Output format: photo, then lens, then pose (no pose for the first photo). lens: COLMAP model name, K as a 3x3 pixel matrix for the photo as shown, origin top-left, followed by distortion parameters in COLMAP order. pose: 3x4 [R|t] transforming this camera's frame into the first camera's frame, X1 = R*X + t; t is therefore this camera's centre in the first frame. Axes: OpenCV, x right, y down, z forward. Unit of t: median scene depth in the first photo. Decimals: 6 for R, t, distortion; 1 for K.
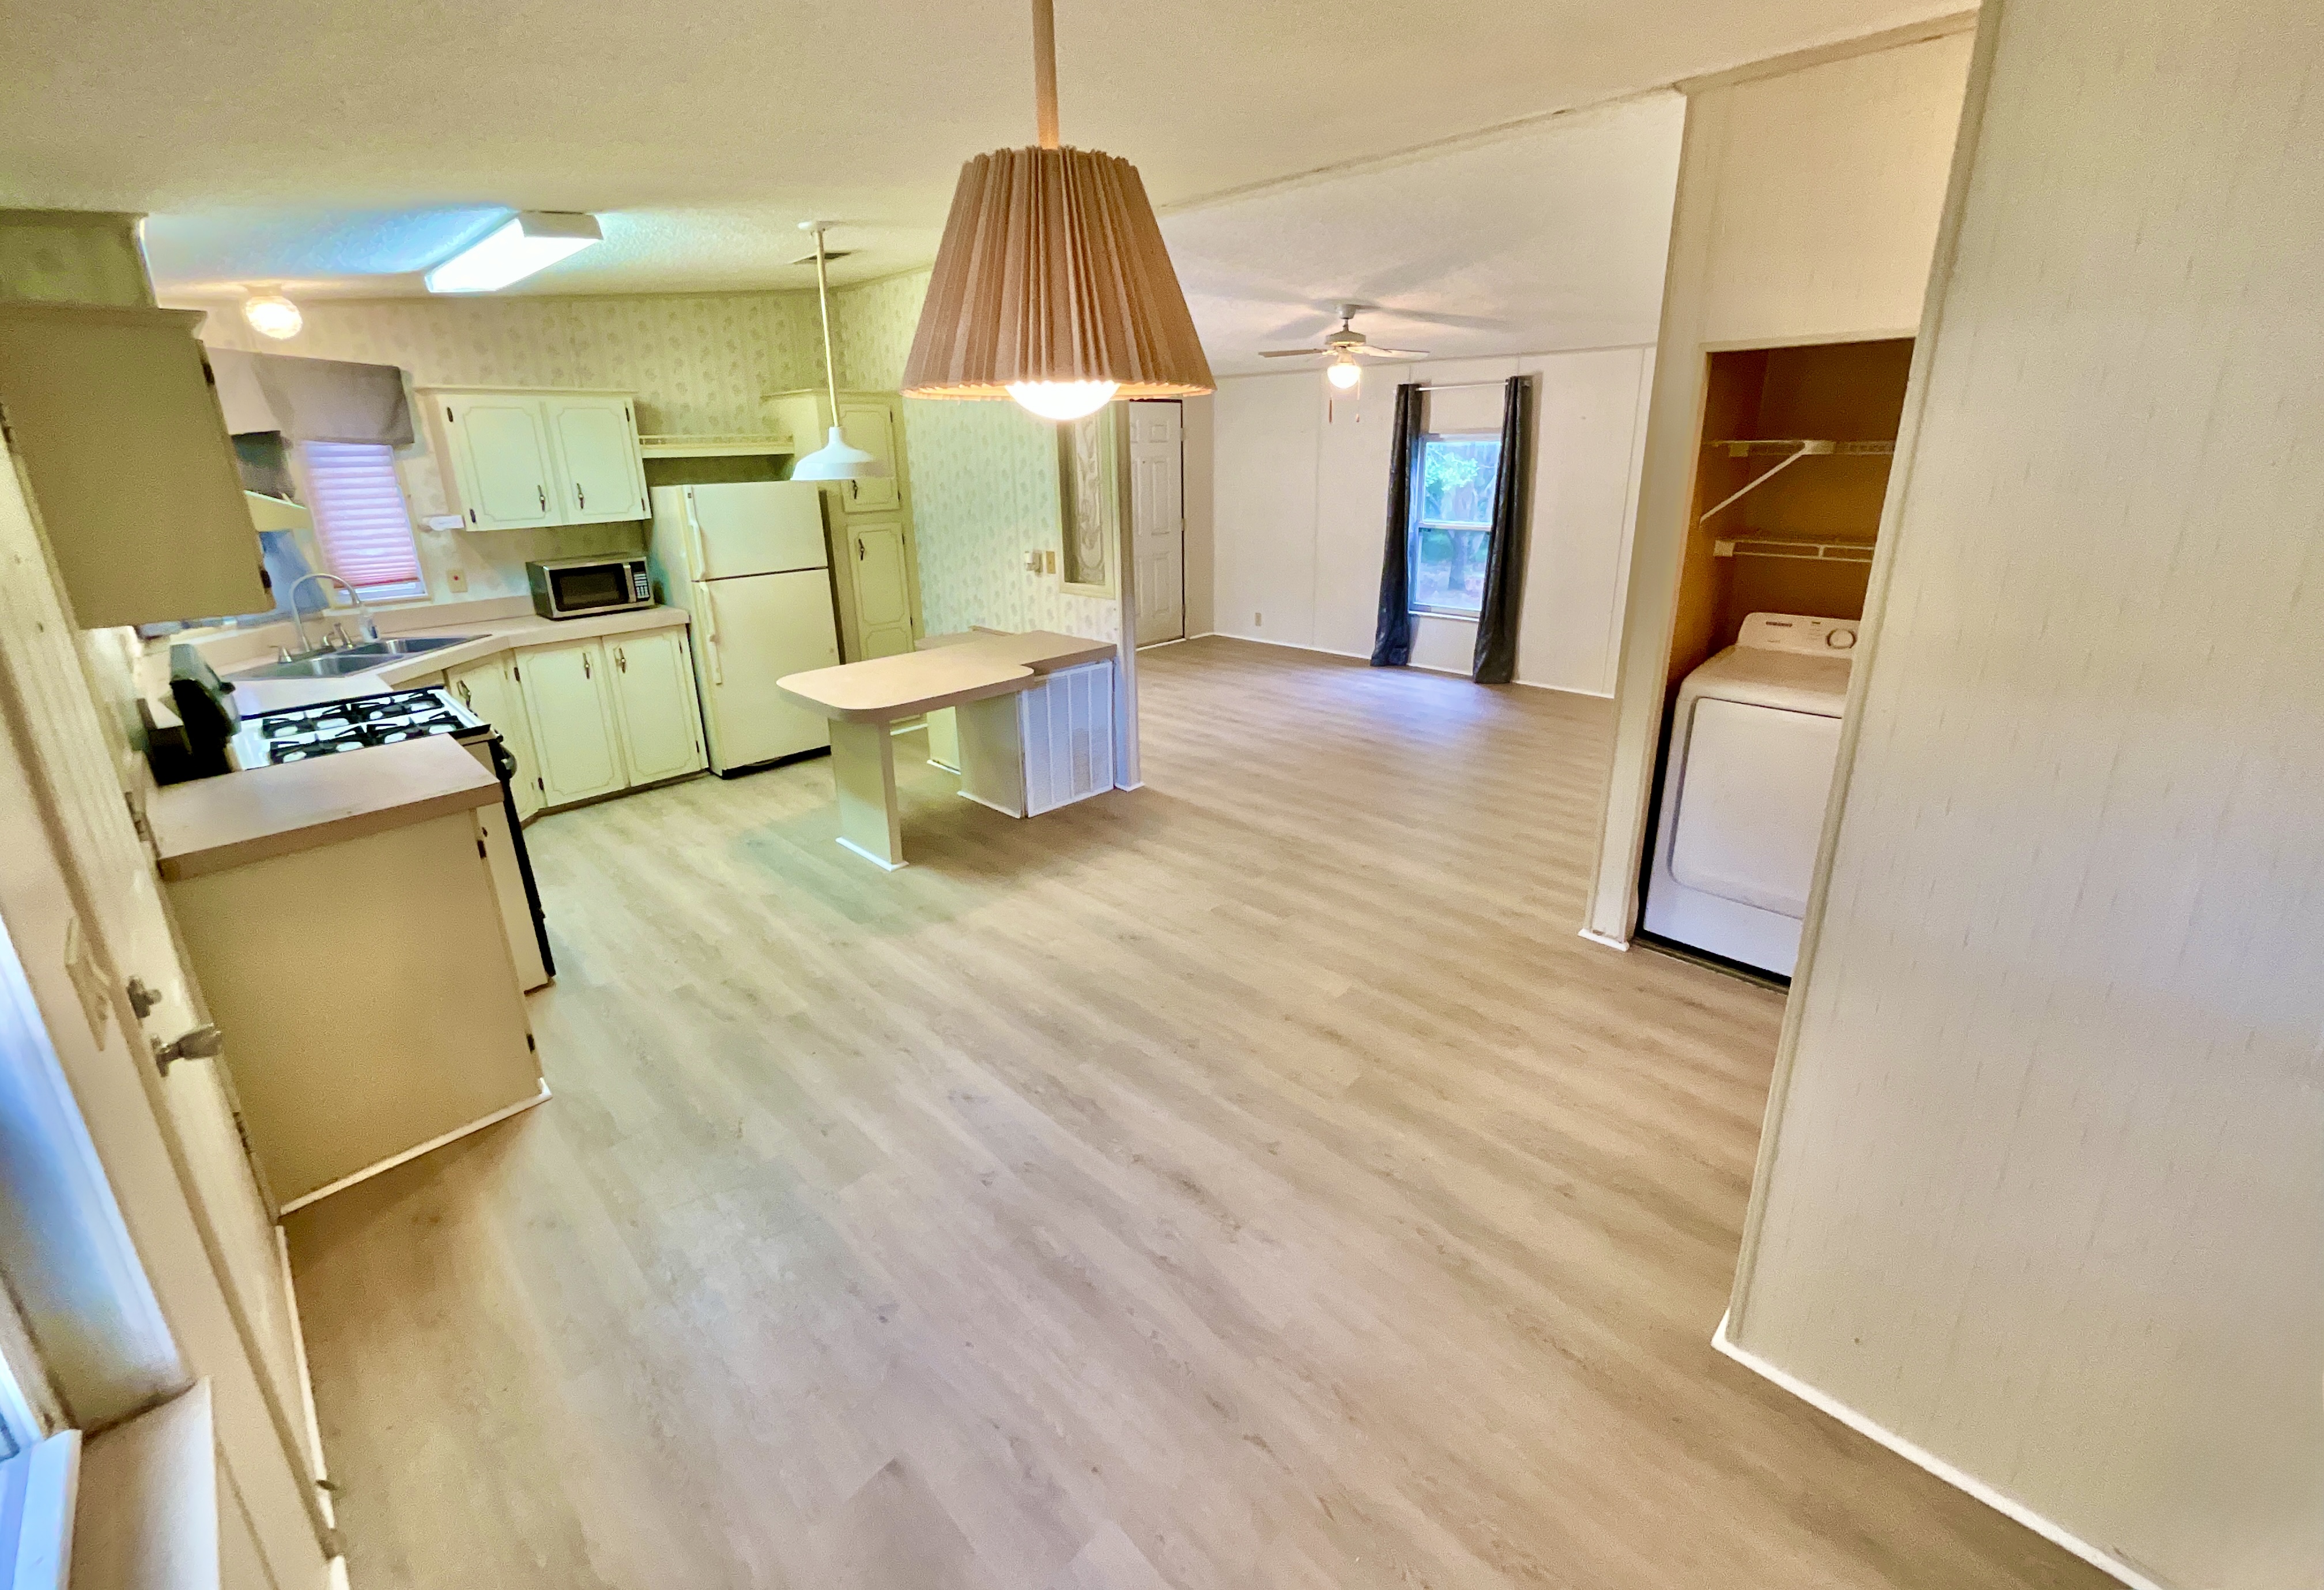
lens RADIAL K [[943.8, 0, 1155.7], [0, 943.8, 717.0], [0, 0, 1]] dist [-0.001941, 0.000510]
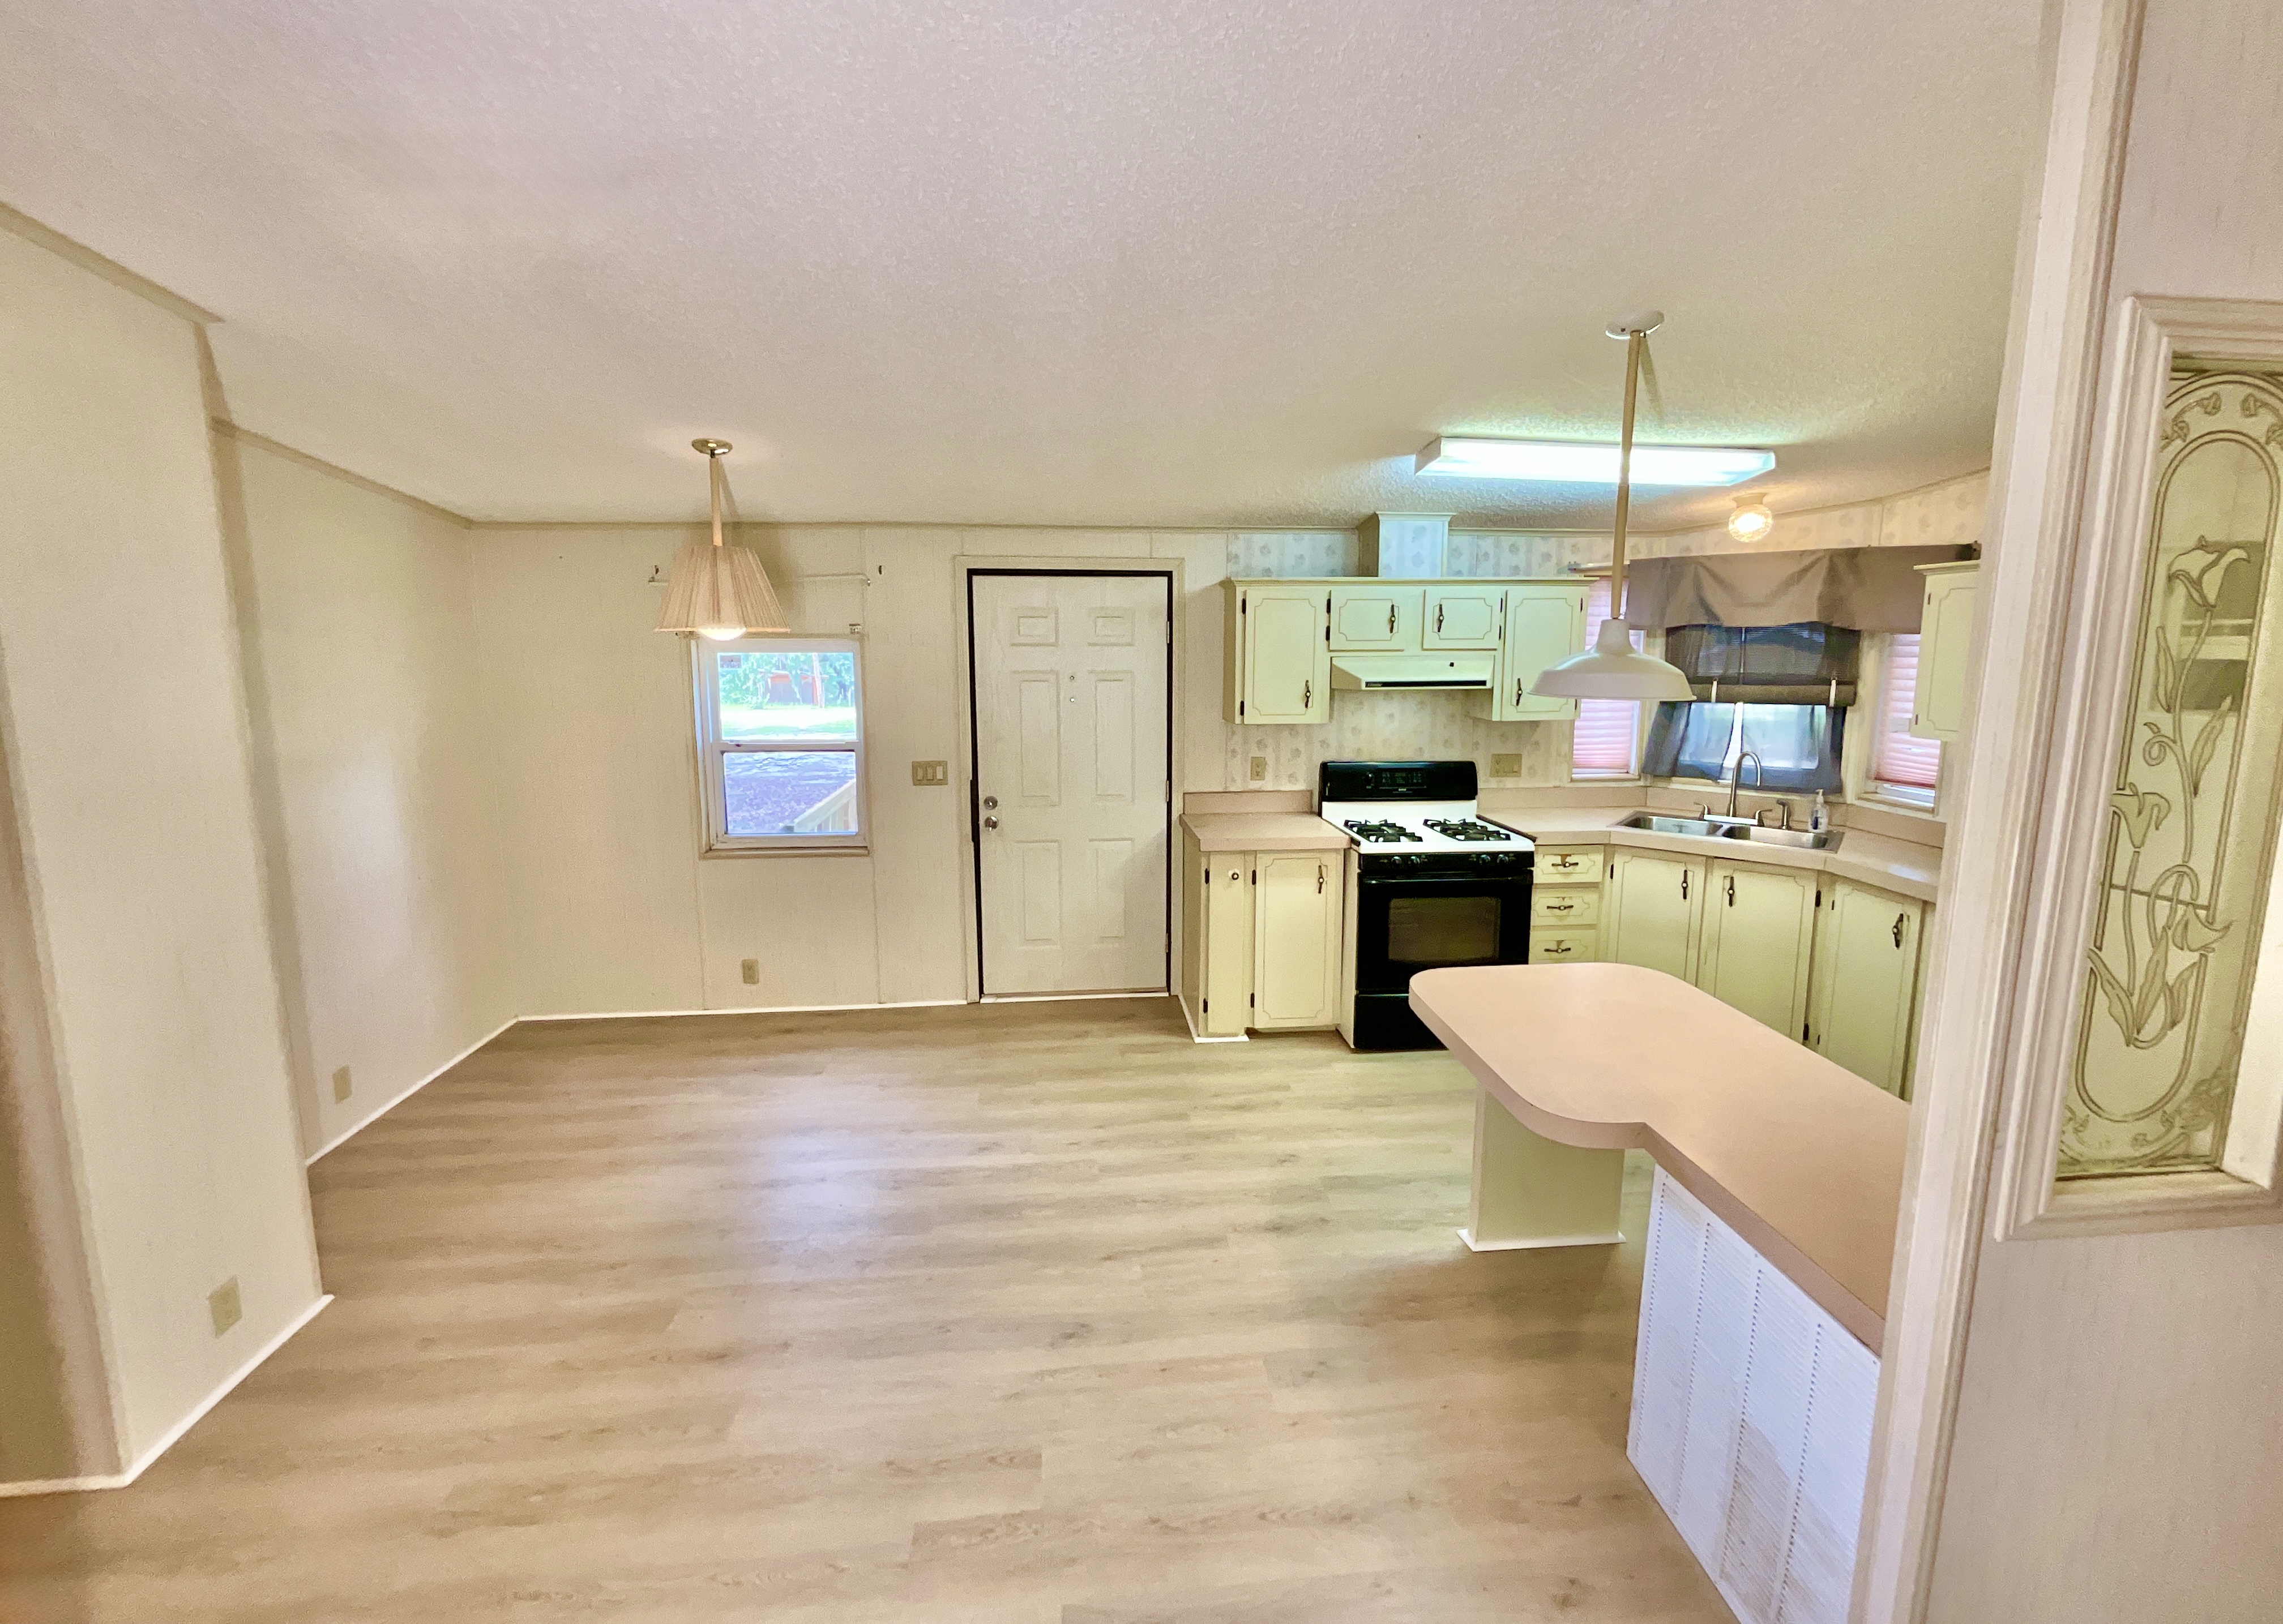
lens RADIAL K [[925.1, 0, 1146.1], [0, 925.1, 769.9], [0, 0, 1]] dist [-0.008577, 0.001356]
pose [[-0.645067, 0.121196, -0.754453, 0.286937], [-0.201835, 0.925252, 0.321204, -0.273138], [0.736988, 0.359473, -0.572388, 0.908374]]
